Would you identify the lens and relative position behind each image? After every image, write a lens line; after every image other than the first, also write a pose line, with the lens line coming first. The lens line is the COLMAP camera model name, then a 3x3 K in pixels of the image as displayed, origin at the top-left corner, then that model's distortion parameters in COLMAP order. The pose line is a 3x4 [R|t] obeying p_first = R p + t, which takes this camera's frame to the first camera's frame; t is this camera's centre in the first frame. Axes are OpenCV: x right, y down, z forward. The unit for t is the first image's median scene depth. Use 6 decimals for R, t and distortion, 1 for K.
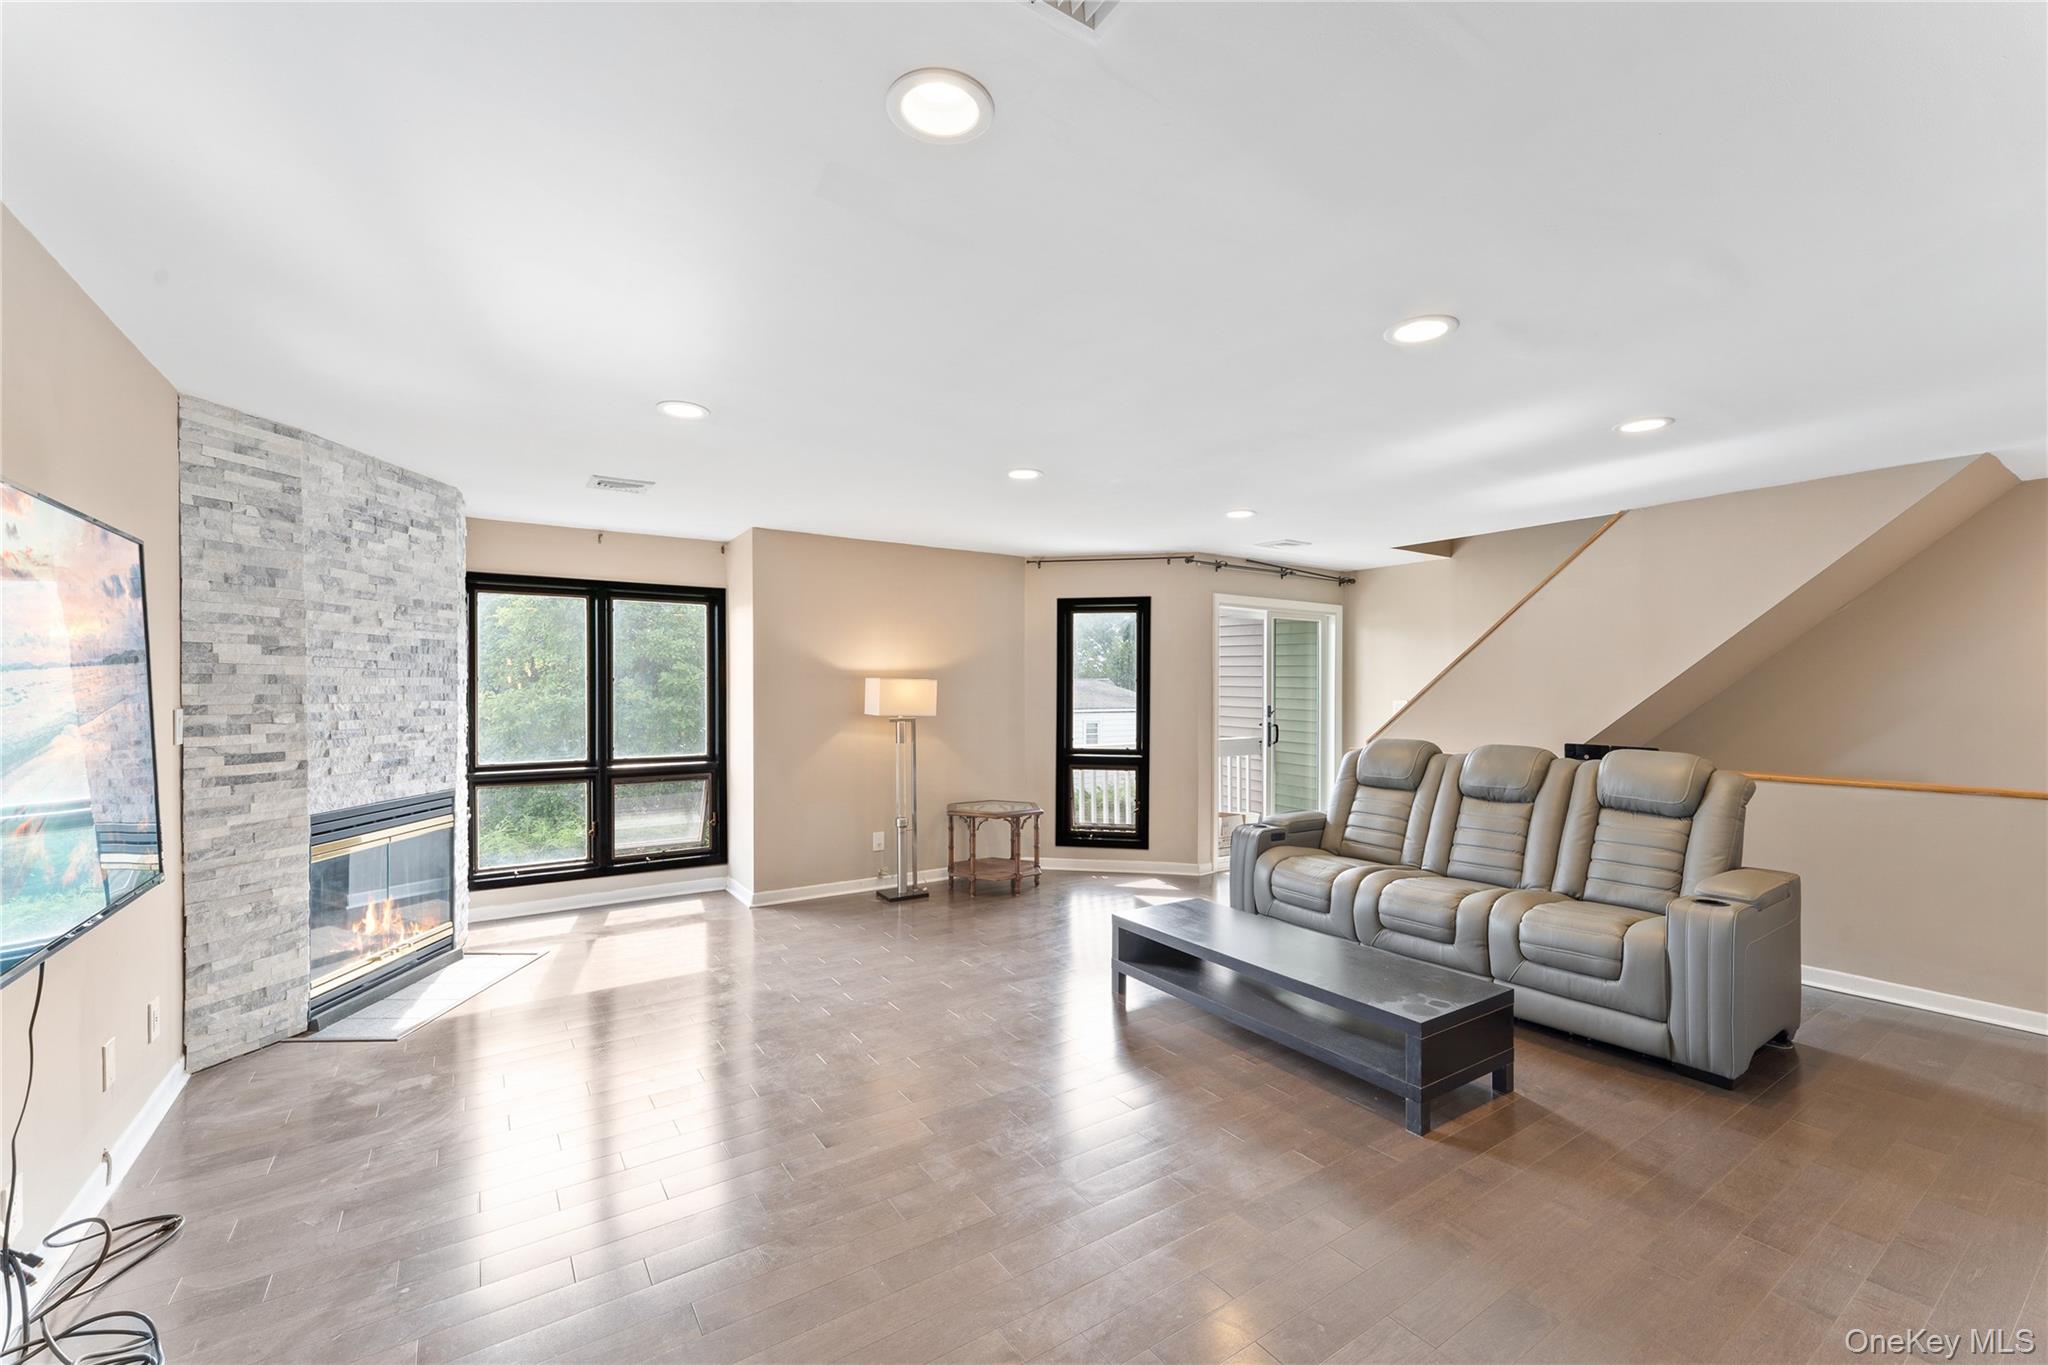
lens RADIAL K [[832.9, 0, 1009.3], [0, 832.9, 691.8], [0, 0, 1]] dist [0.004094, 0.000201]
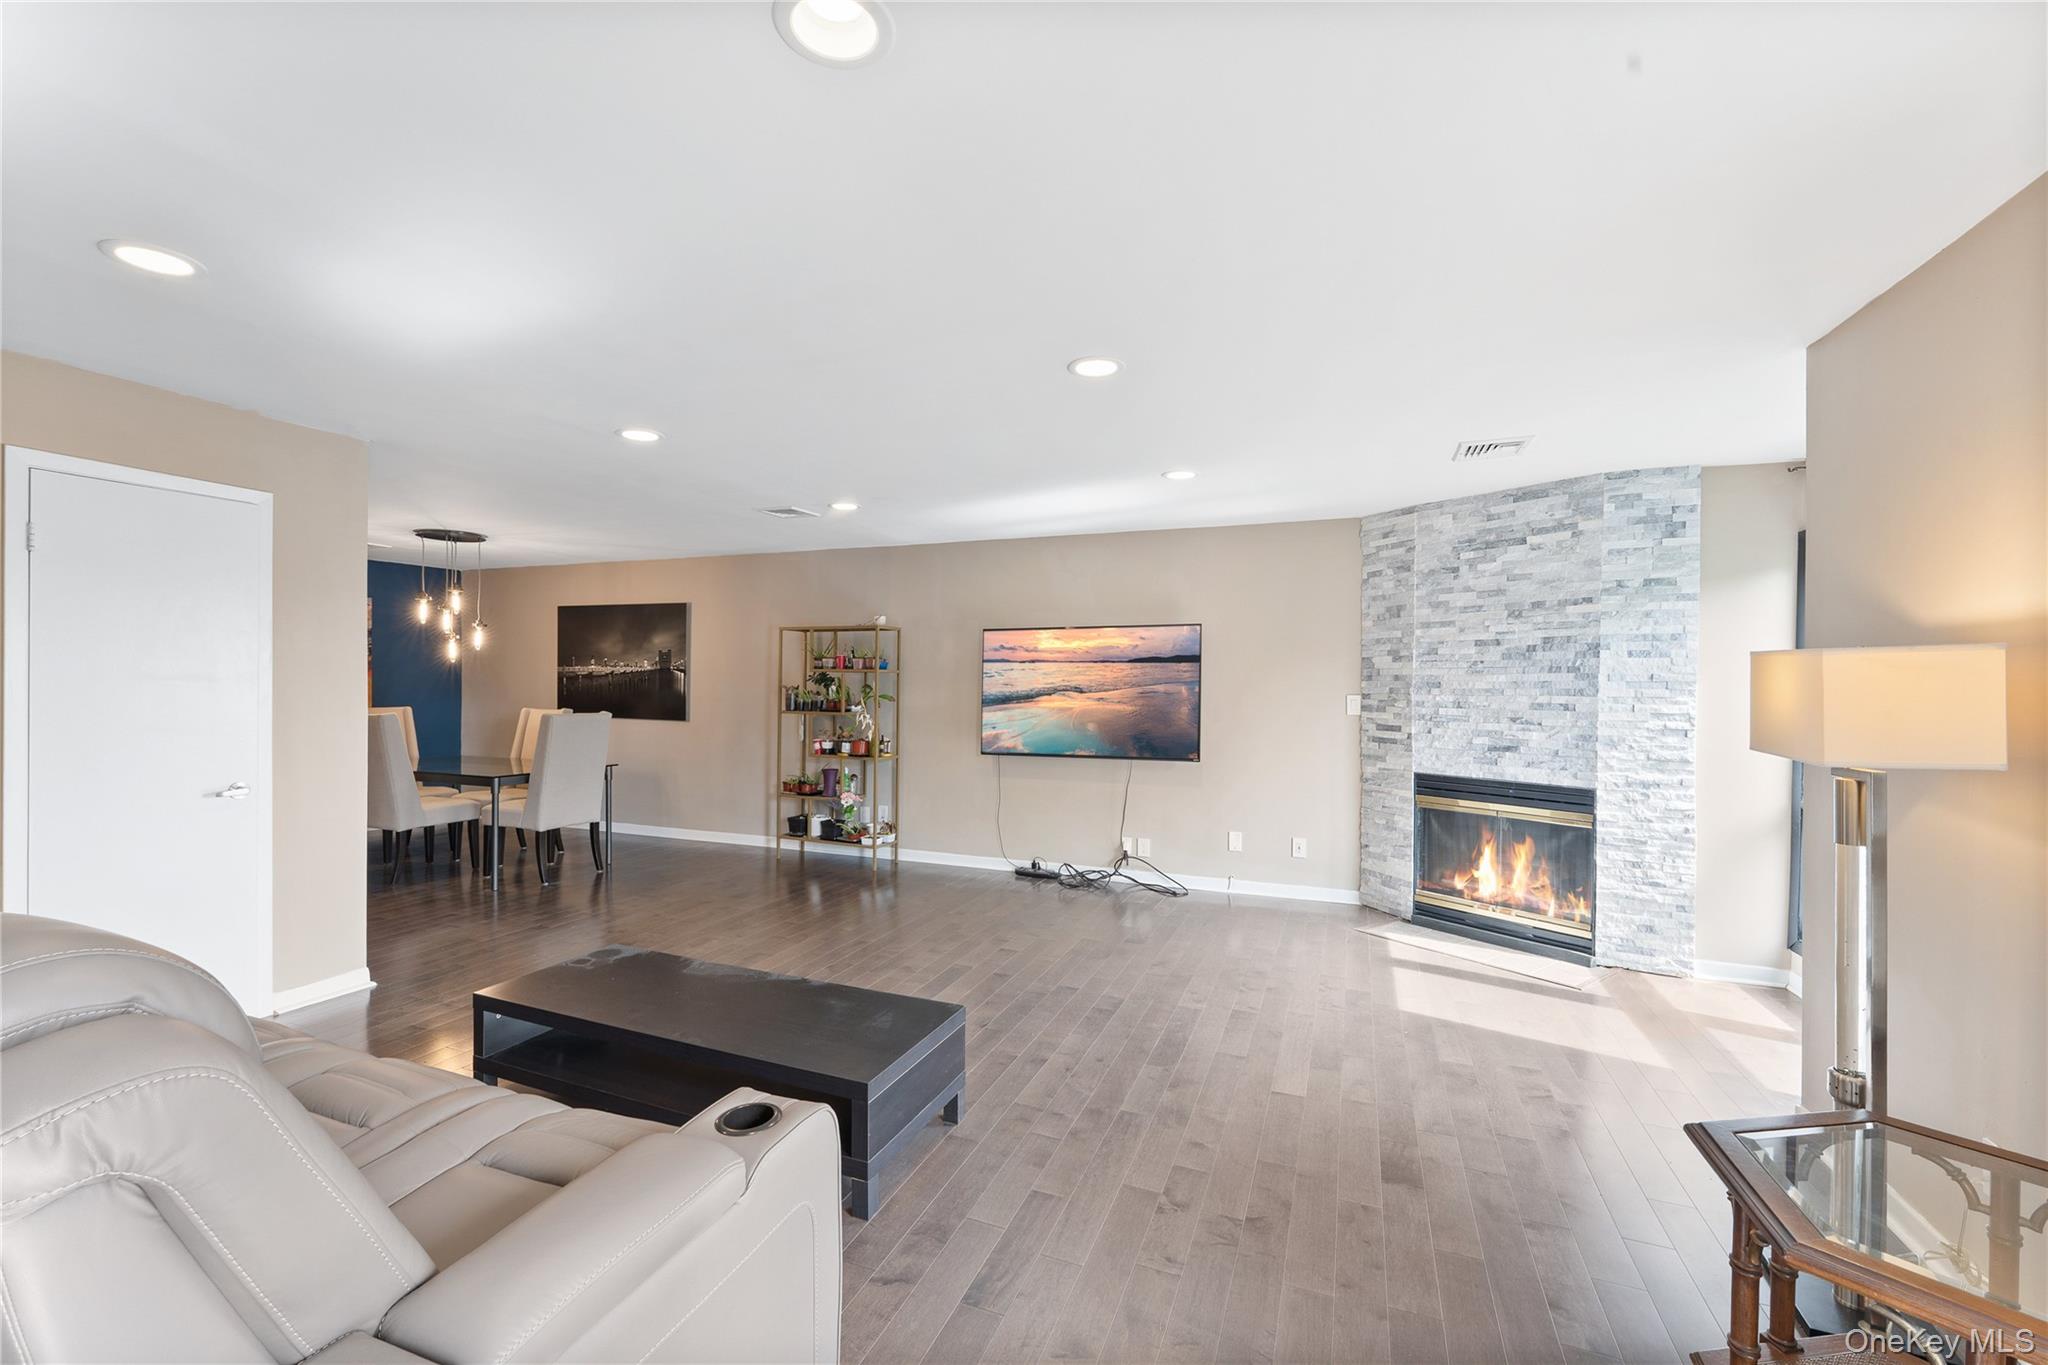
lens RADIAL K [[832.9, 0, 1015.8], [0, 832.9, 686.9], [0, 0, 1]] dist [0.004094, 0.000201]
pose [[-0.819679, -0.007848, -0.572770, 0.534823], [-0.011115, 0.999936, 0.002206, 0.005734], [0.572716, 0.008174, -0.819713, 1.748737]]
